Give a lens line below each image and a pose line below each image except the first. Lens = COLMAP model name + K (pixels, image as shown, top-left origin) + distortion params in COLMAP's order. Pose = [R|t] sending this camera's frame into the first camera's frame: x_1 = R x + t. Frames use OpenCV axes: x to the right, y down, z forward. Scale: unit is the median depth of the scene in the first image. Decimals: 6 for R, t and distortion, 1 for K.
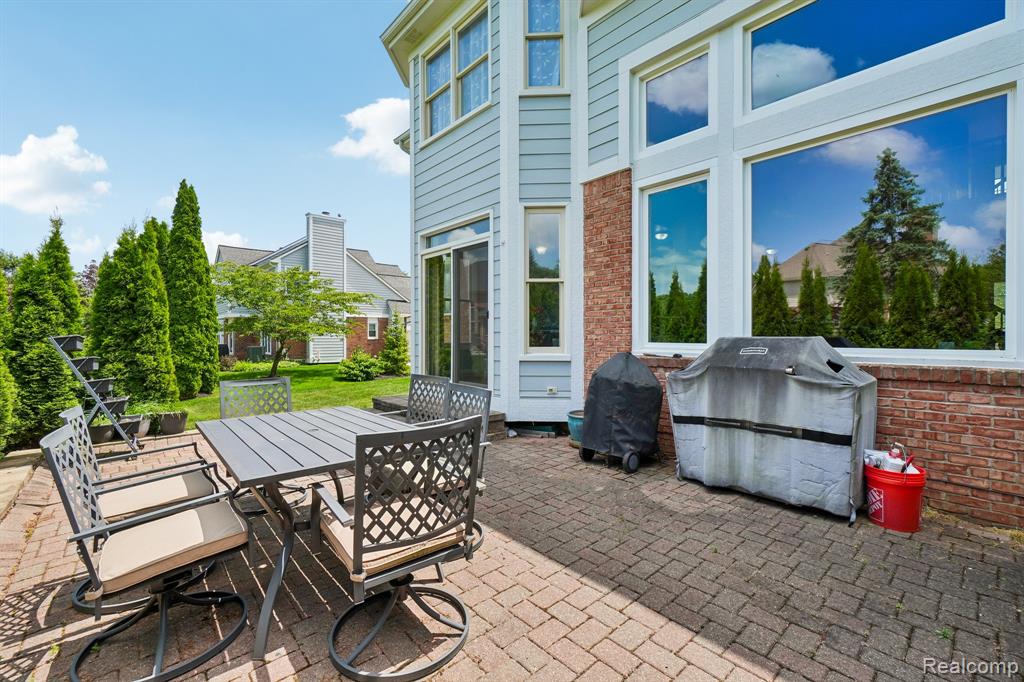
lens RADIAL K [[440.0, 0, 513.1], [0, 440.0, 331.8], [0, 0, 1]] dist [-0.000180, 0.000075]
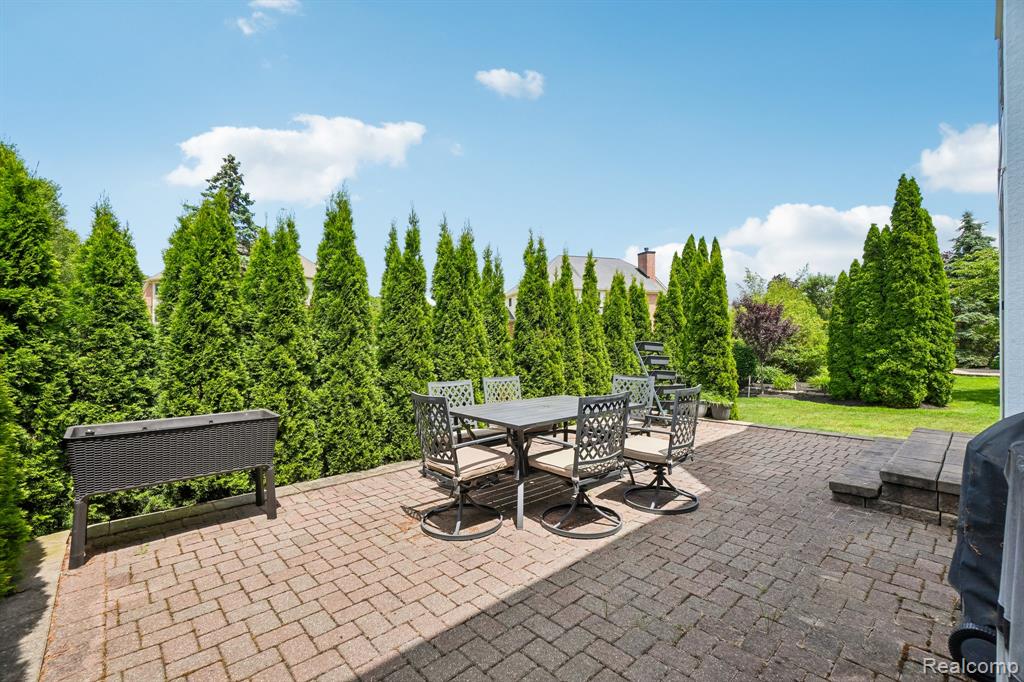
lens RADIAL K [[440.0, 0, 513.1], [0, 440.0, 331.8], [0, 0, 1]] dist [-0.000180, 0.000075]
pose [[0.020473, -0.018959, -0.999611, 0.179922], [0.011485, 0.999759, -0.018727, -0.001019], [0.999724, -0.011097, 0.020685, 0.146606]]
